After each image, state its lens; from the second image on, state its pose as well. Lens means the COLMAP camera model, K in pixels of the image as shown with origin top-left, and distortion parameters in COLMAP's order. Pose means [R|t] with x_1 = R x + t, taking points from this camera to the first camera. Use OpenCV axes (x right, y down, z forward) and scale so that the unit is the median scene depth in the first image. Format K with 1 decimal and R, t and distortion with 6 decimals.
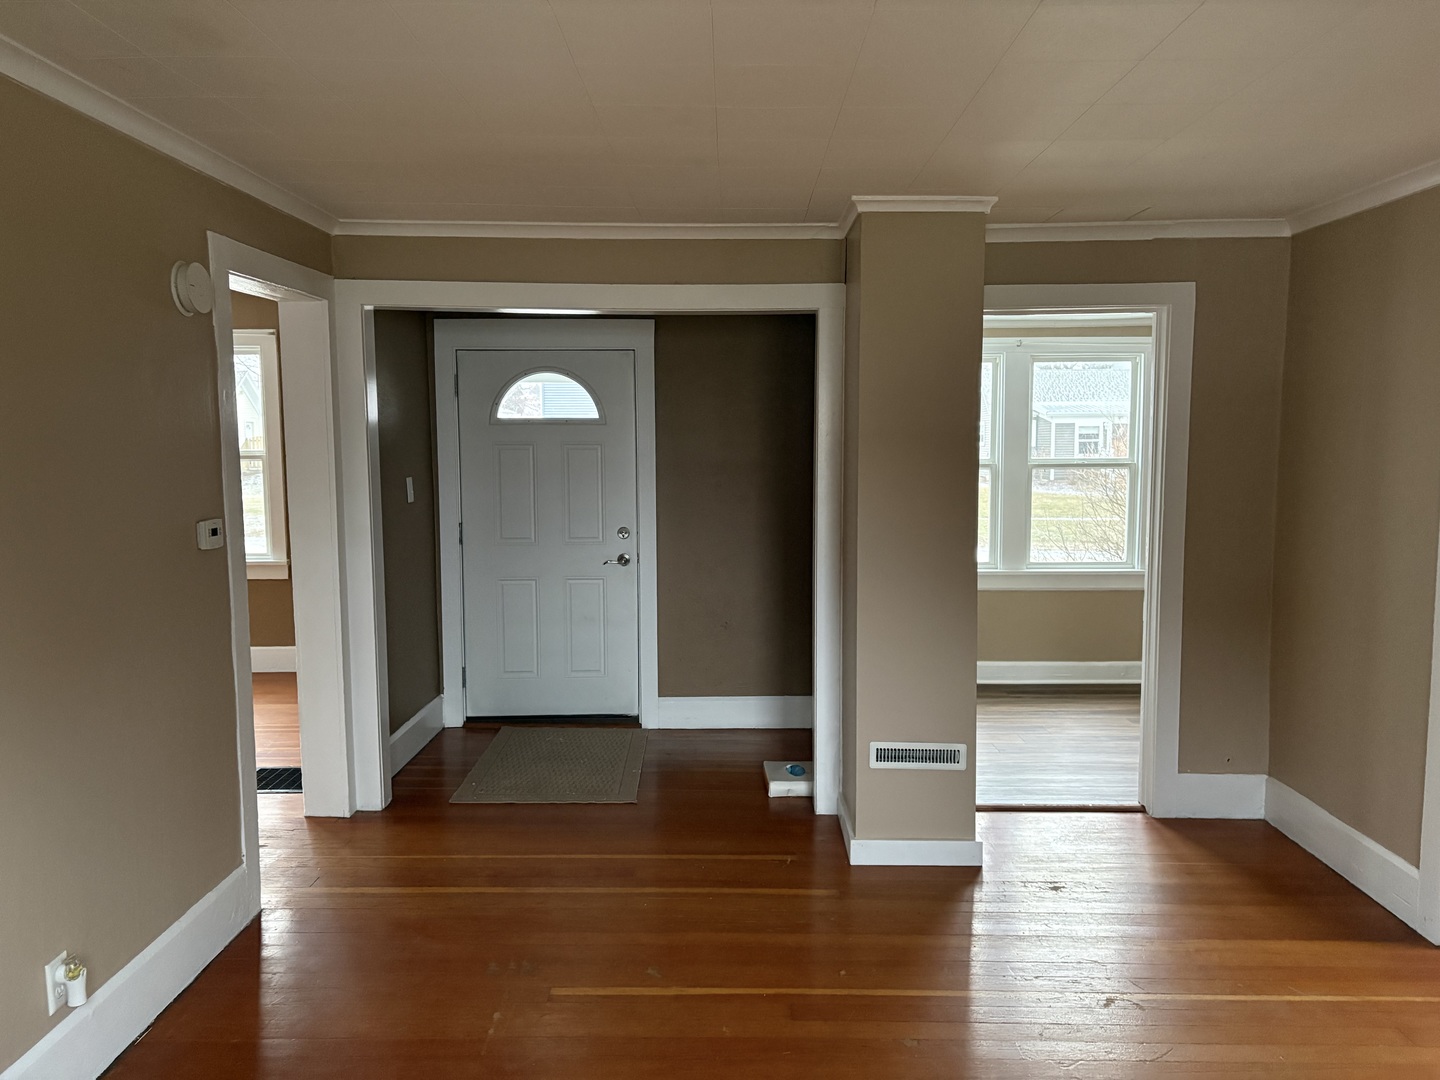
lens RADIAL K [[1062.6, 0, 724.9], [0, 1062.6, 544.9], [0, 0, 1]] dist [0.086961, 0.000261]
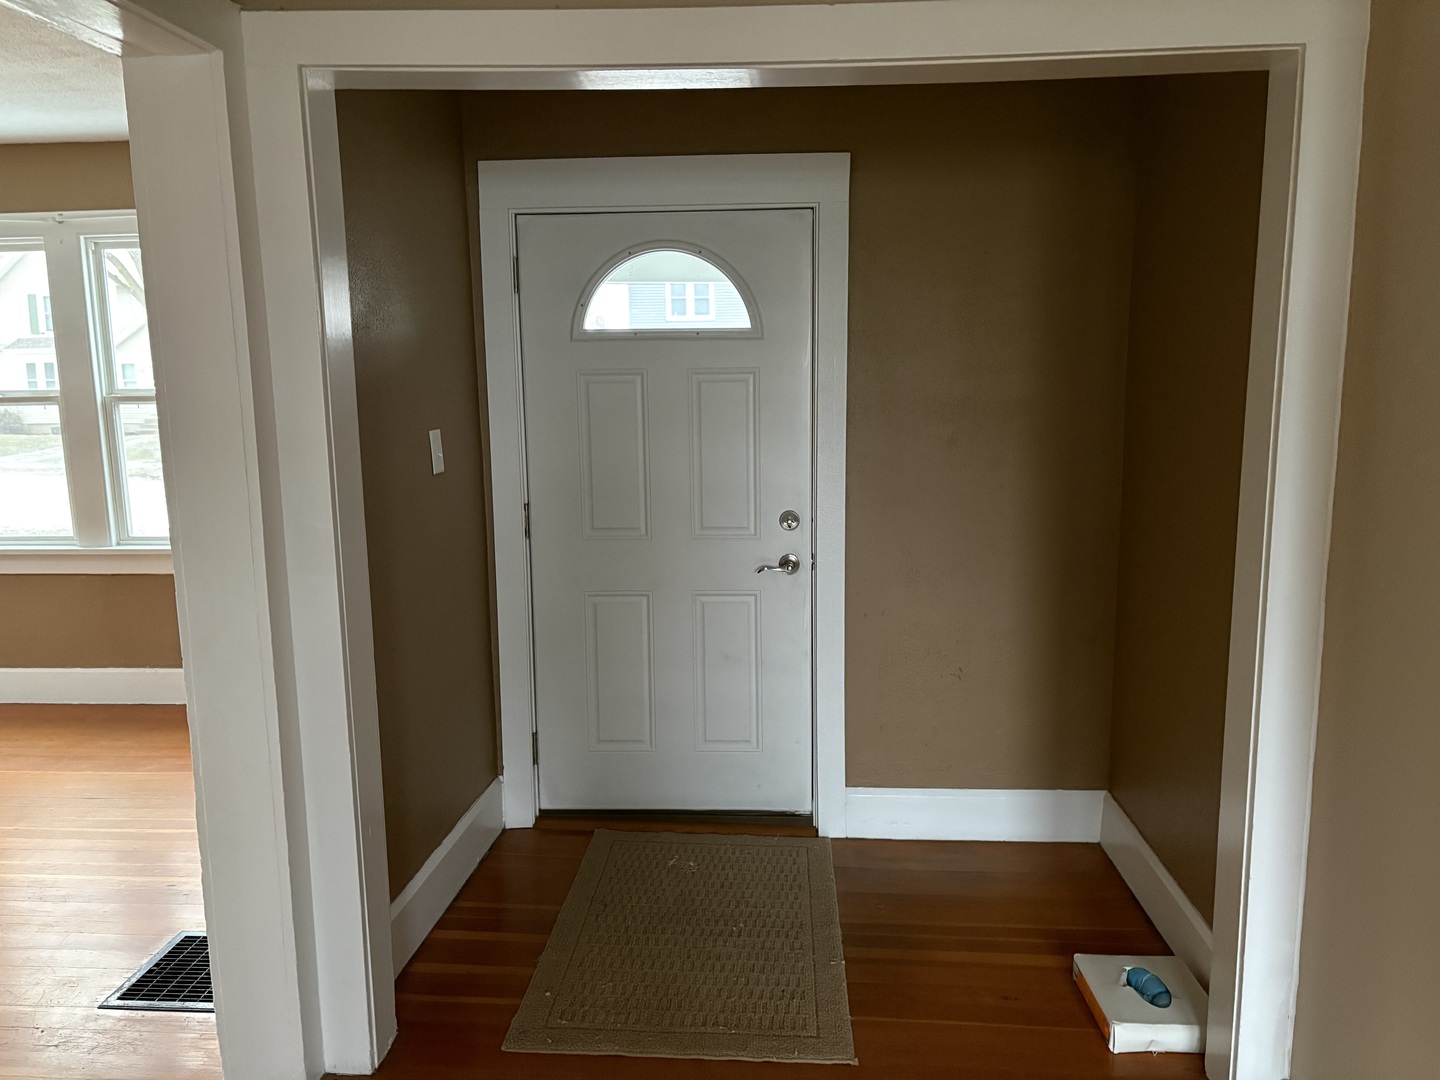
lens RADIAL K [[1062.6, 0, 724.9], [0, 1062.6, 544.9], [0, 0, 1]] dist [0.086961, 0.000261]
pose [[0.996834, 0.003307, -0.079442, -0.084155], [0.001040, 0.998507, 0.054616, -0.030113], [0.079504, -0.054525, 0.995342, 0.394174]]
